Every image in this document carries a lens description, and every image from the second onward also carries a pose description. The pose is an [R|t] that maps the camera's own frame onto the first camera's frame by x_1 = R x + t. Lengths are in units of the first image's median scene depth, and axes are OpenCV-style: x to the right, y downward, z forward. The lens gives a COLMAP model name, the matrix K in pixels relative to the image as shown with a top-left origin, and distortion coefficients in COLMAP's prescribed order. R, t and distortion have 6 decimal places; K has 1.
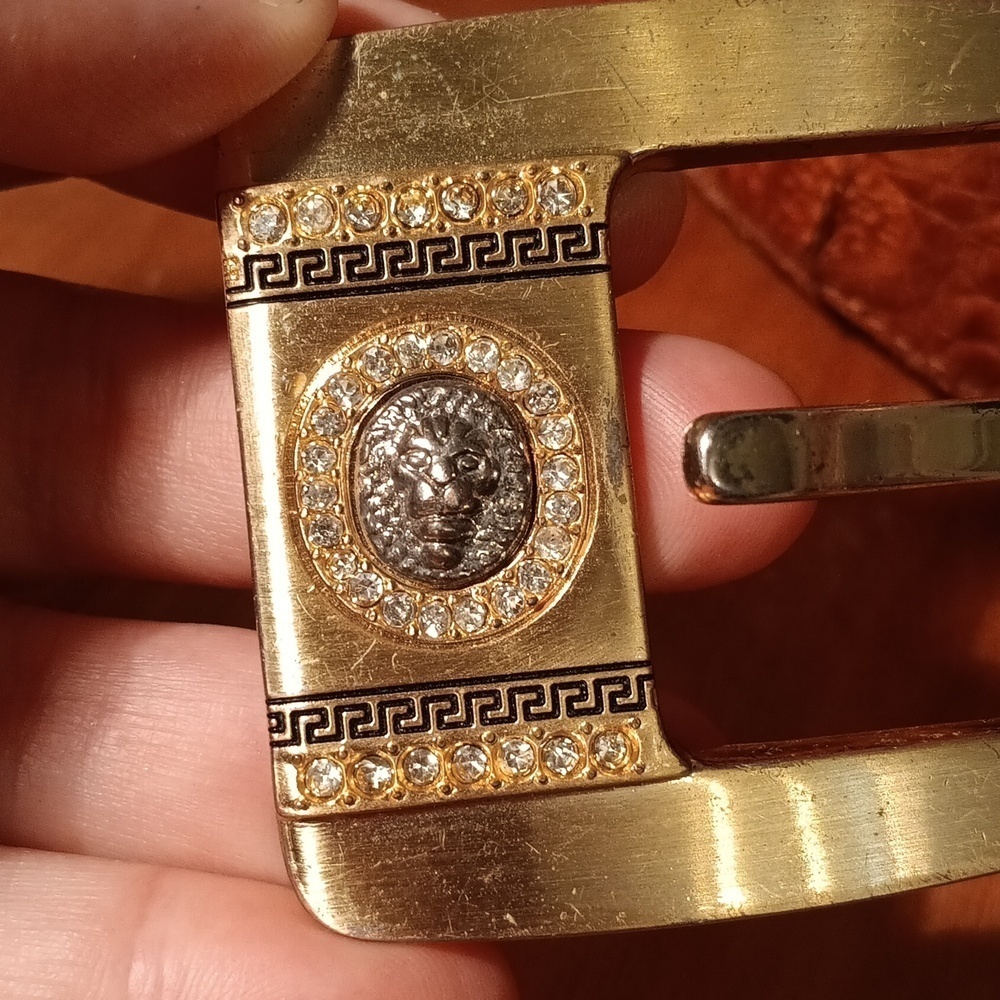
lens RADIAL K [[1388.6, 0, 500.3], [0, 1388.6, 499.6], [0, 0, 1]] dist [0.072094, 0.000000]
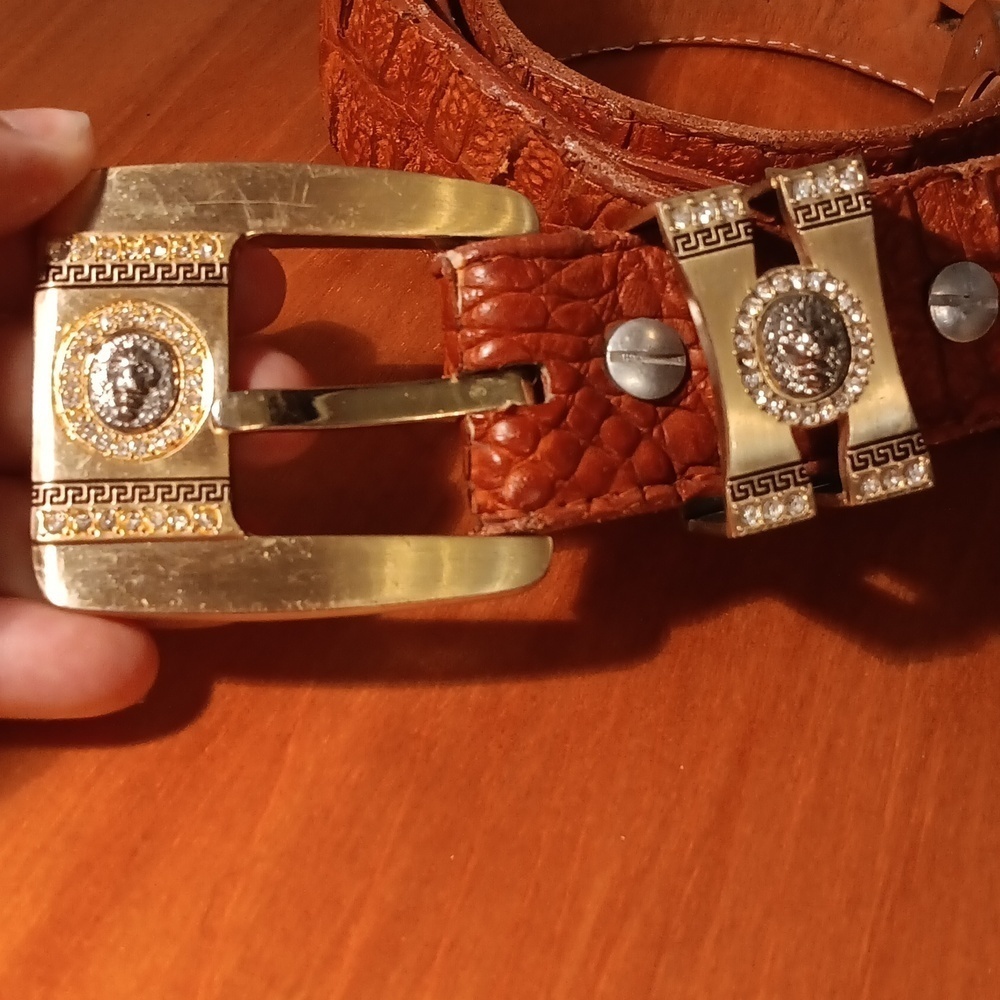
lens RADIAL K [[1388.6, 0, 499.9], [0, 1388.6, 493.2], [0, 0, 1]] dist [0.072094, 0.000000]
pose [[0.997705, 0.067093, -0.009082, 0.515407], [-0.067695, 0.986266, -0.150655, 0.413733], [-0.001151, 0.150925, 0.988545, -0.967126]]
